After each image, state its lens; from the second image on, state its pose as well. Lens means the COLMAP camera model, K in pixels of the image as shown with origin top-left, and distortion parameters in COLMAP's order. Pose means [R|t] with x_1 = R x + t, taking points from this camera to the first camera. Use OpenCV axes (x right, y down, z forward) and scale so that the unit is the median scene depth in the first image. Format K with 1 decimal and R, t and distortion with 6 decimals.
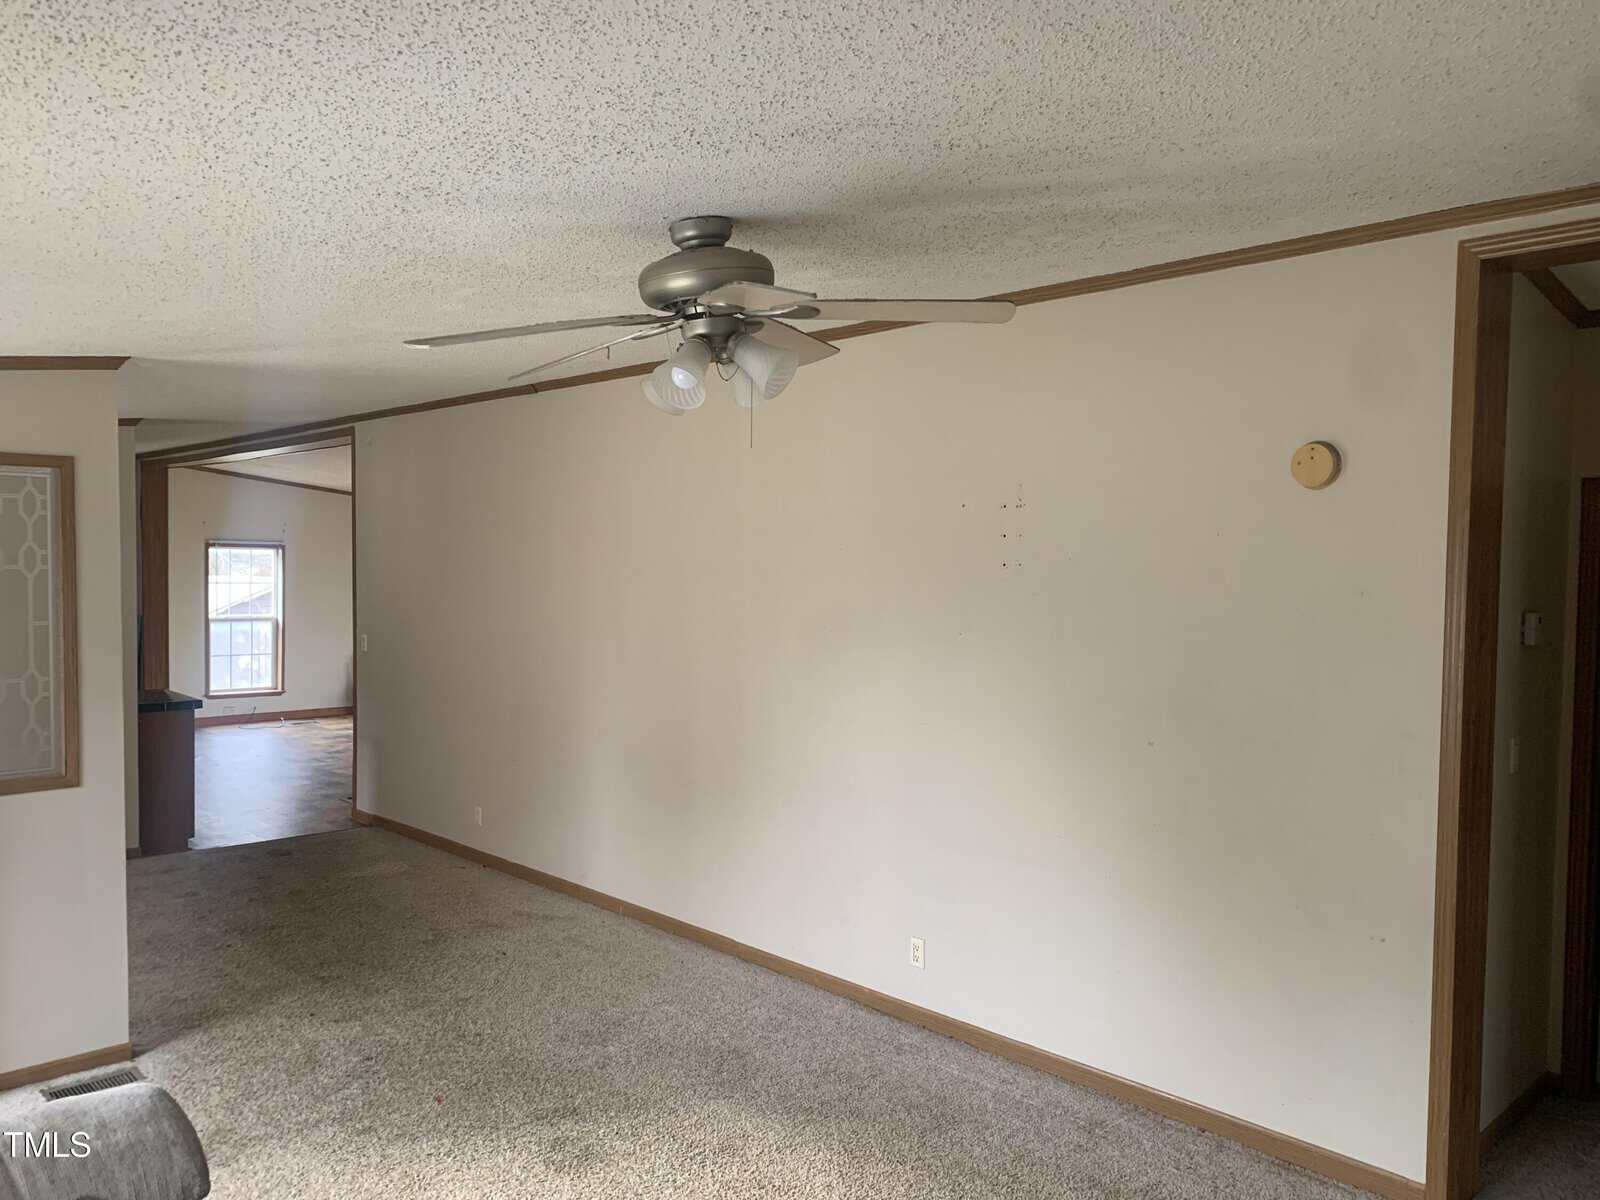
lens RADIAL K [[1218.9, 0, 798.7], [0, 1218.9, 601.2], [0, 0, 1]] dist [0.007309, -0.003629]
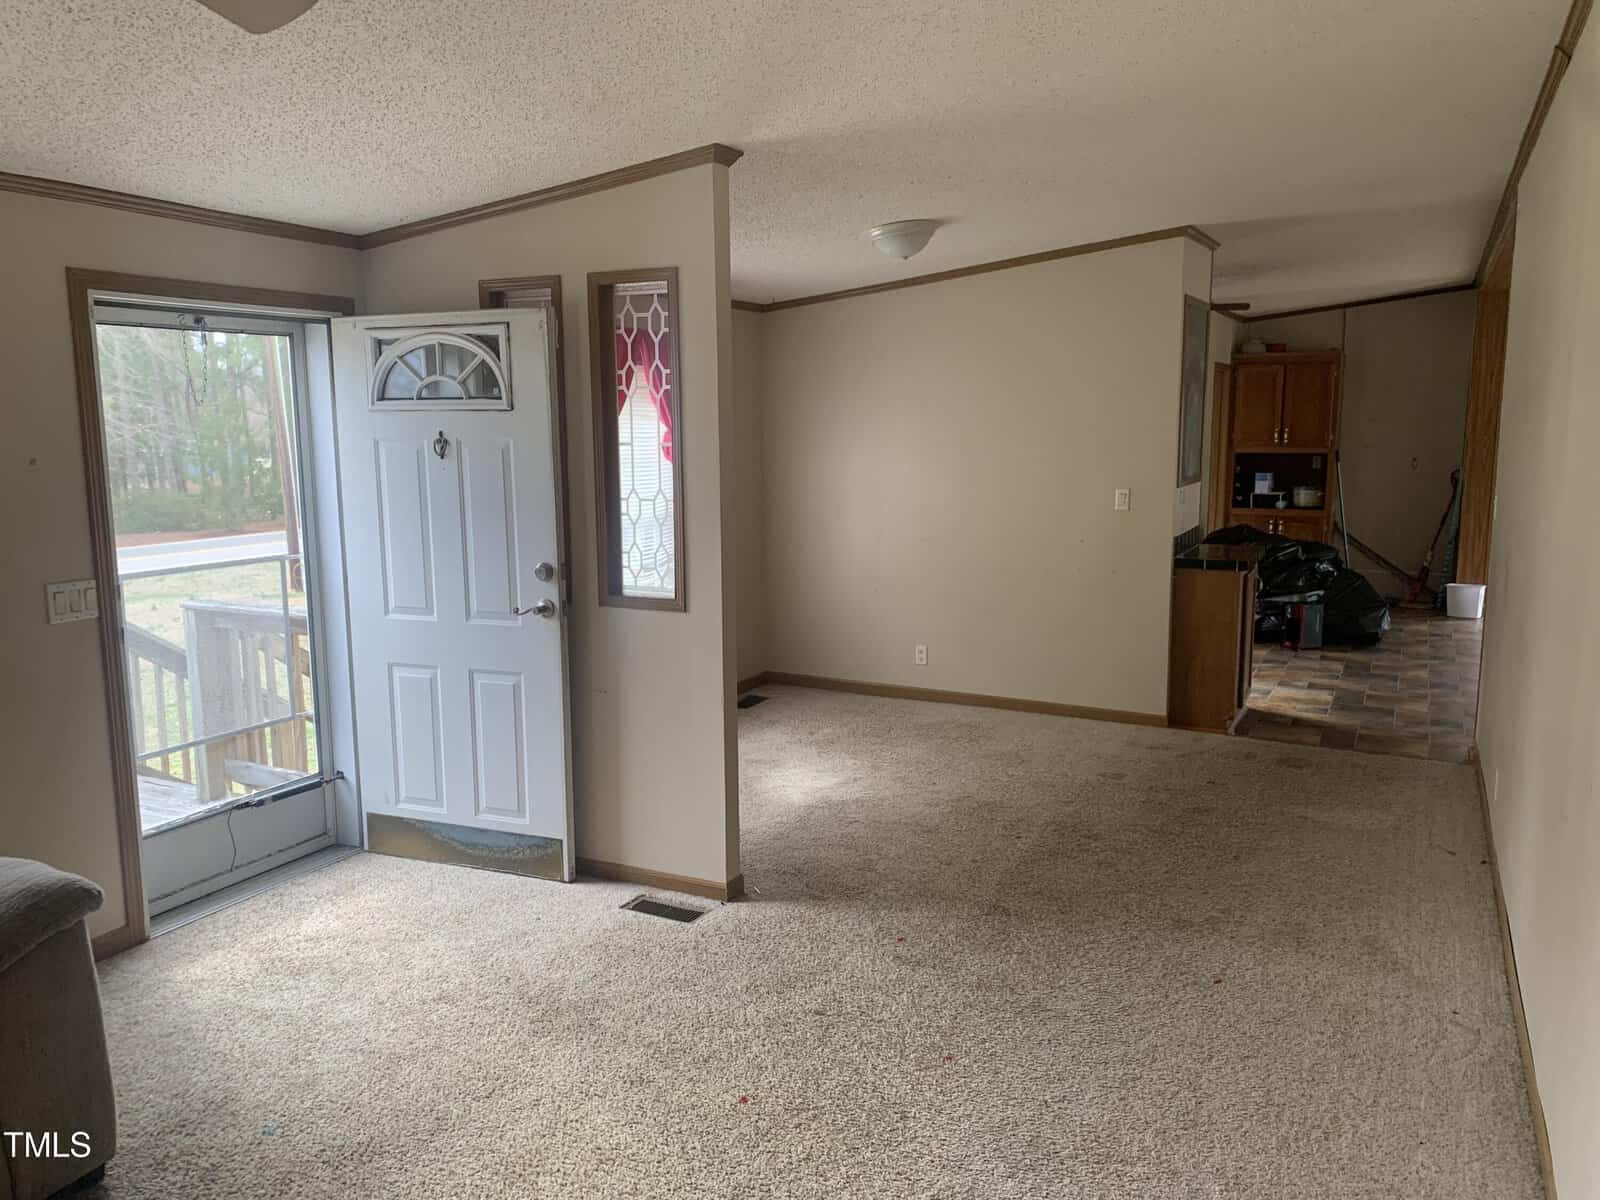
lens RADIAL K [[1218.9, 0, 801.6], [0, 1218.9, 596.8], [0, 0, 1]] dist [0.007309, -0.003629]
pose [[0.336102, 0.130778, -0.932702, 0.299303], [-0.031305, 0.991317, 0.127715, 0.009383], [0.941305, -0.013727, 0.337277, 0.643505]]
